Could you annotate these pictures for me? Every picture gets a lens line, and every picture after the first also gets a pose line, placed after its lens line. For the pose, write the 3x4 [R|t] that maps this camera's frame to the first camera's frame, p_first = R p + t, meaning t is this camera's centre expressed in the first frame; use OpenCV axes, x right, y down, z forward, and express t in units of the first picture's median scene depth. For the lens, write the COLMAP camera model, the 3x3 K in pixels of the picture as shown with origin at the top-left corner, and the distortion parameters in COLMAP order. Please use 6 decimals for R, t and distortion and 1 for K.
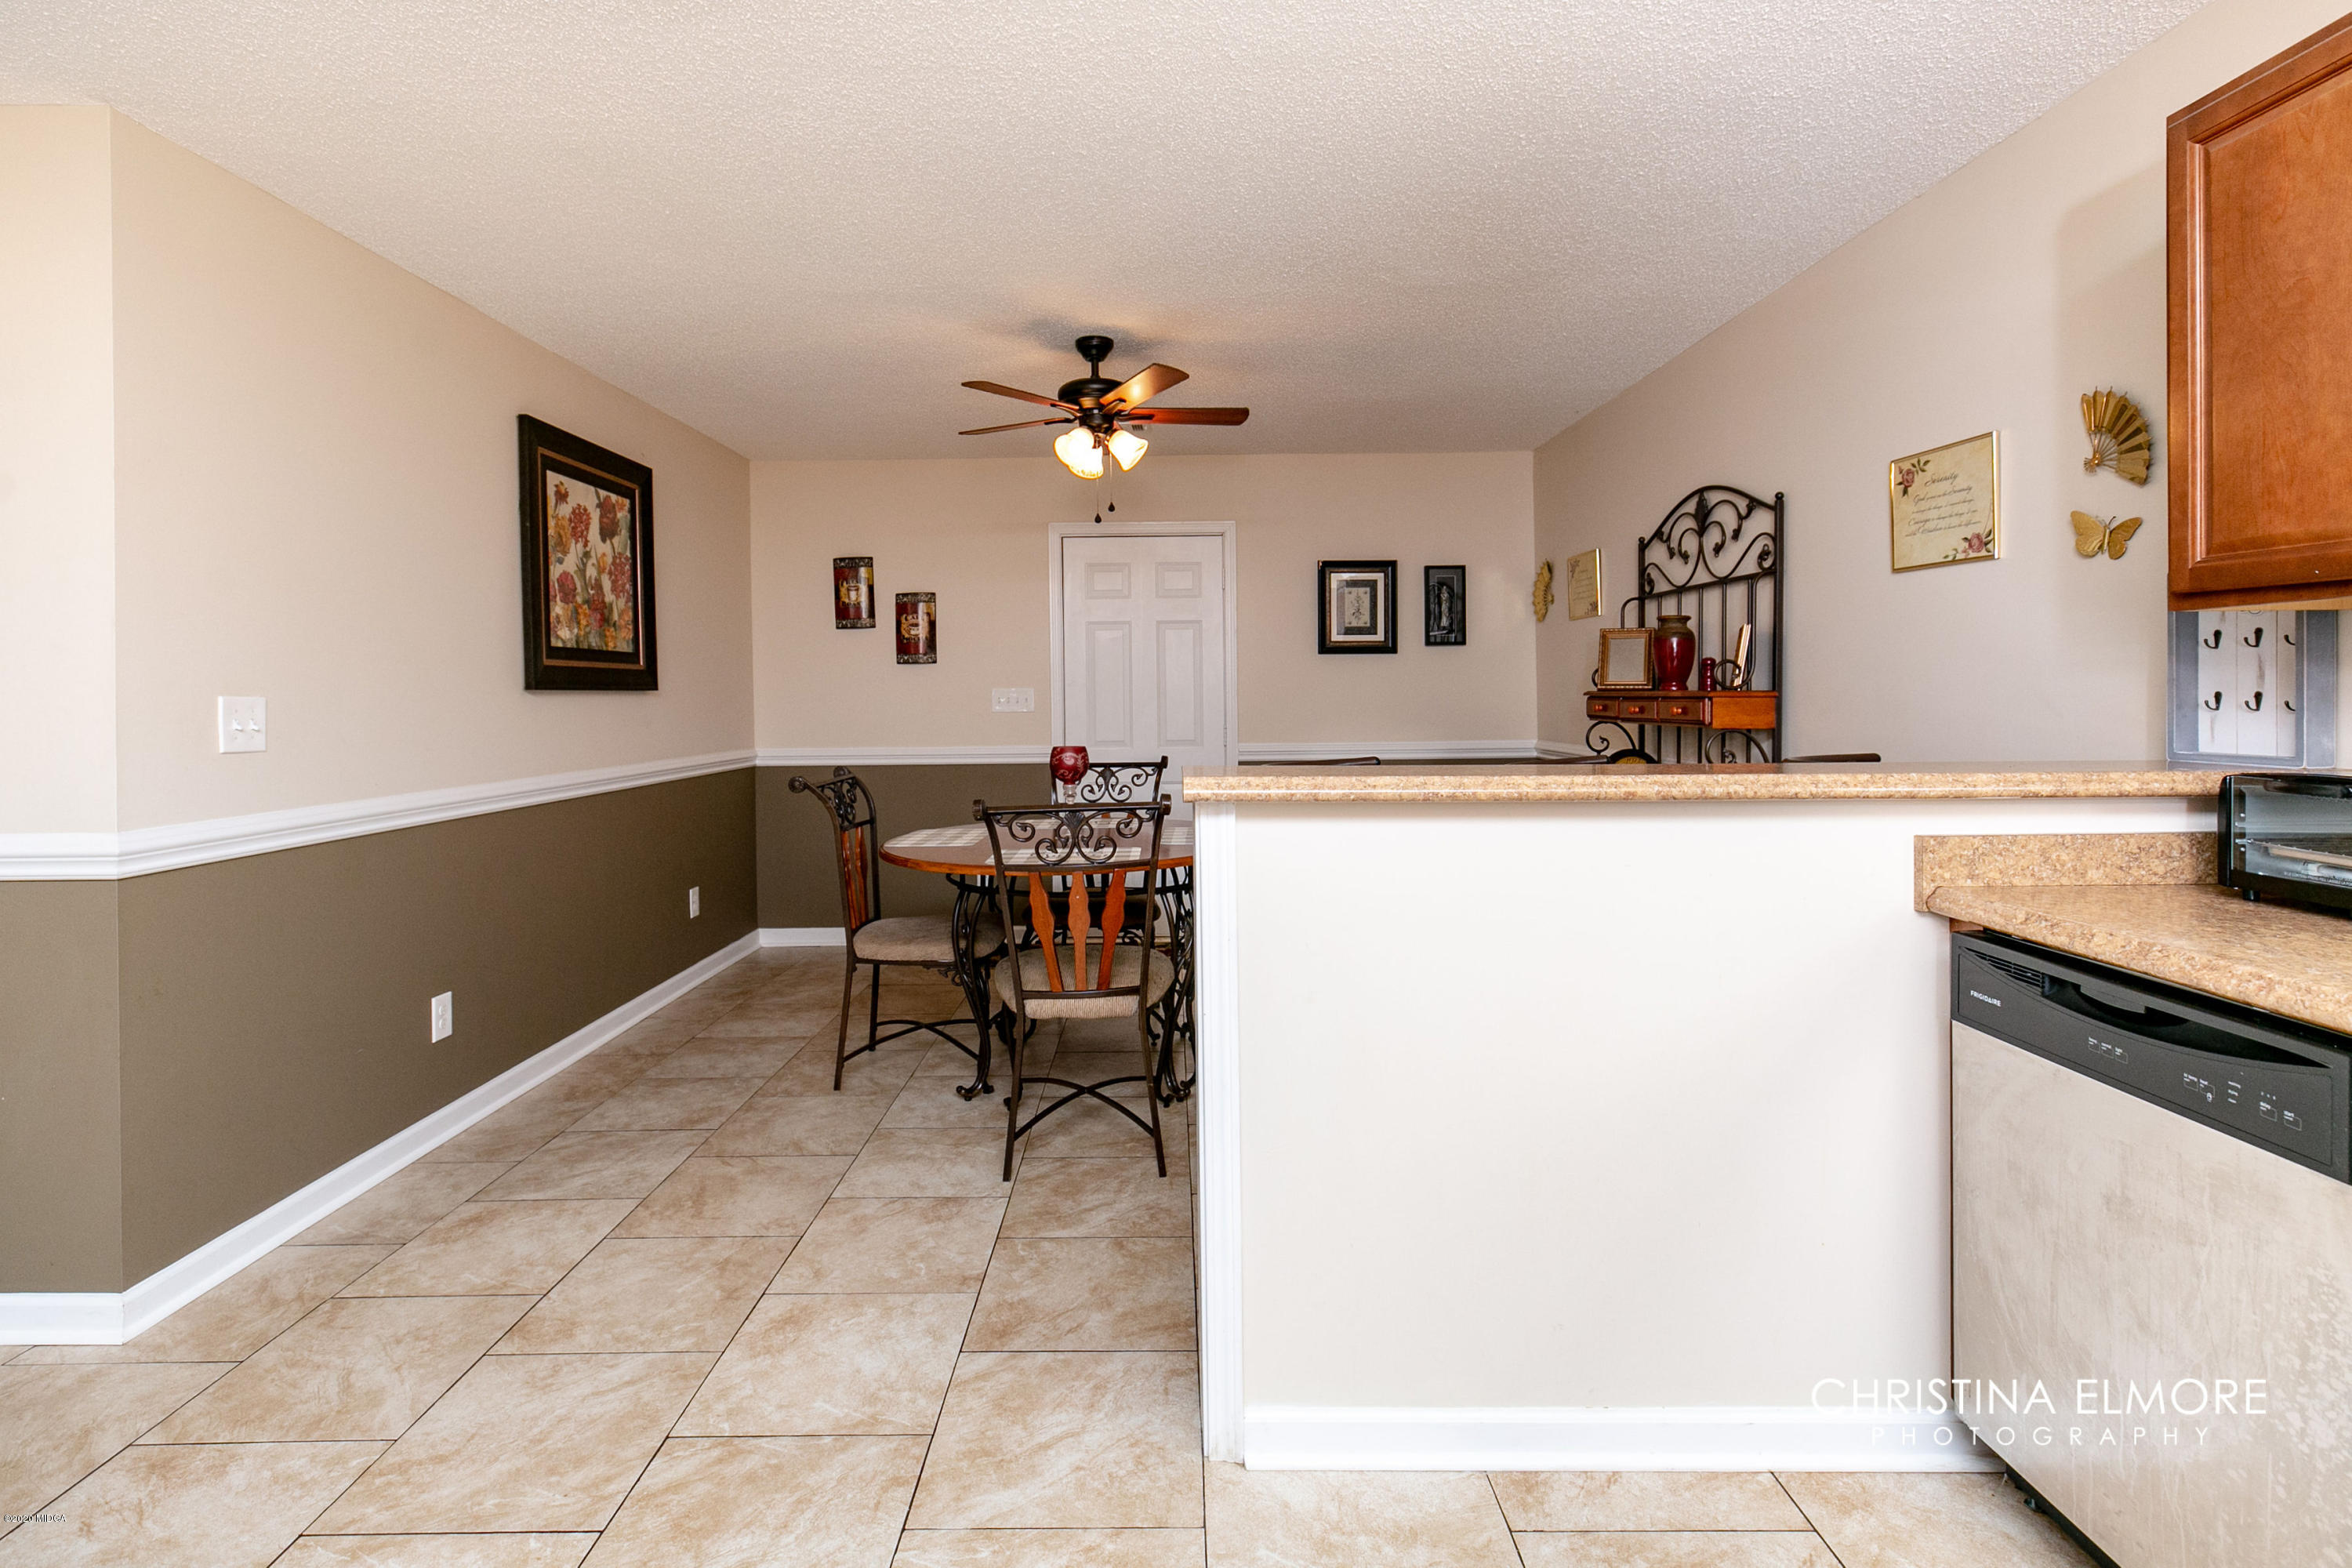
lens RADIAL K [[1136.2, 0, 1179.4], [0, 1136.2, 701.9], [0, 0, 1]] dist [0.000262, -0.000401]
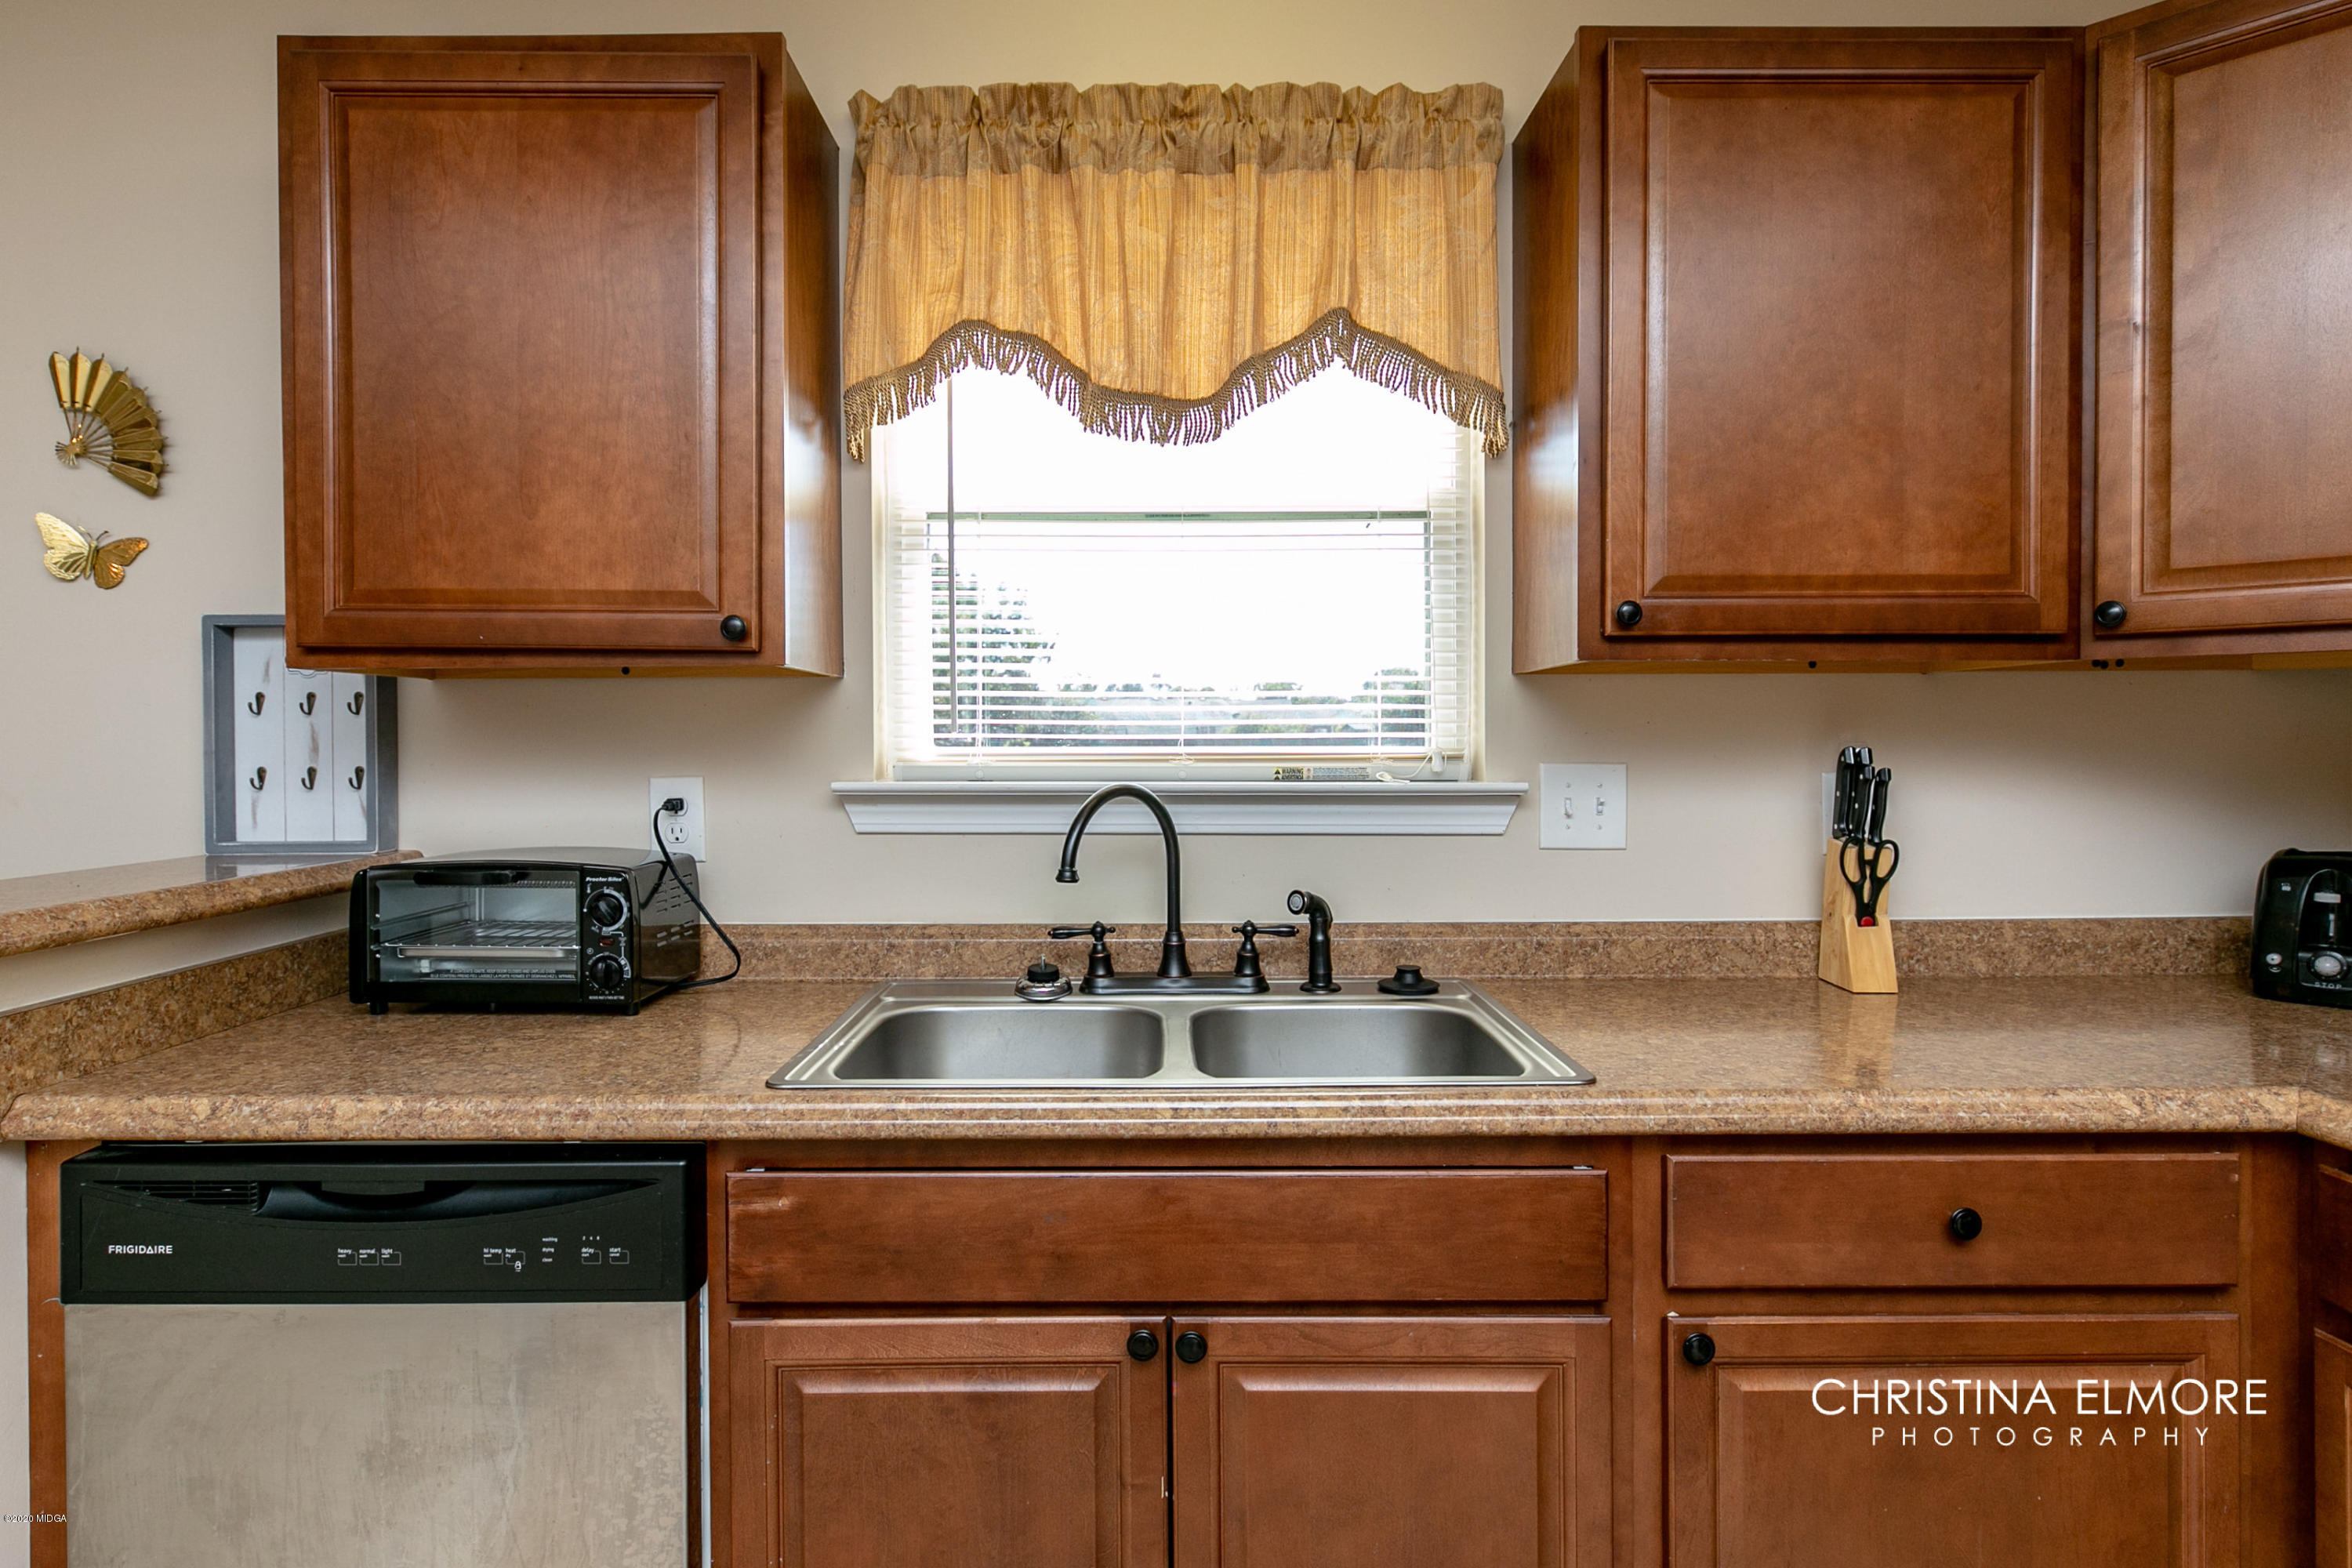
lens RADIAL K [[1288.2, 0, 1154.3], [0, 1288.2, 760.5], [0, 0, 1]] dist [0.002384, 0.000227]
pose [[0.009344, -0.007822, 0.999926, -0.008015], [0.010836, 0.999911, 0.007720, -0.007676], [-0.999898, 0.010763, 0.009428, 0.187299]]
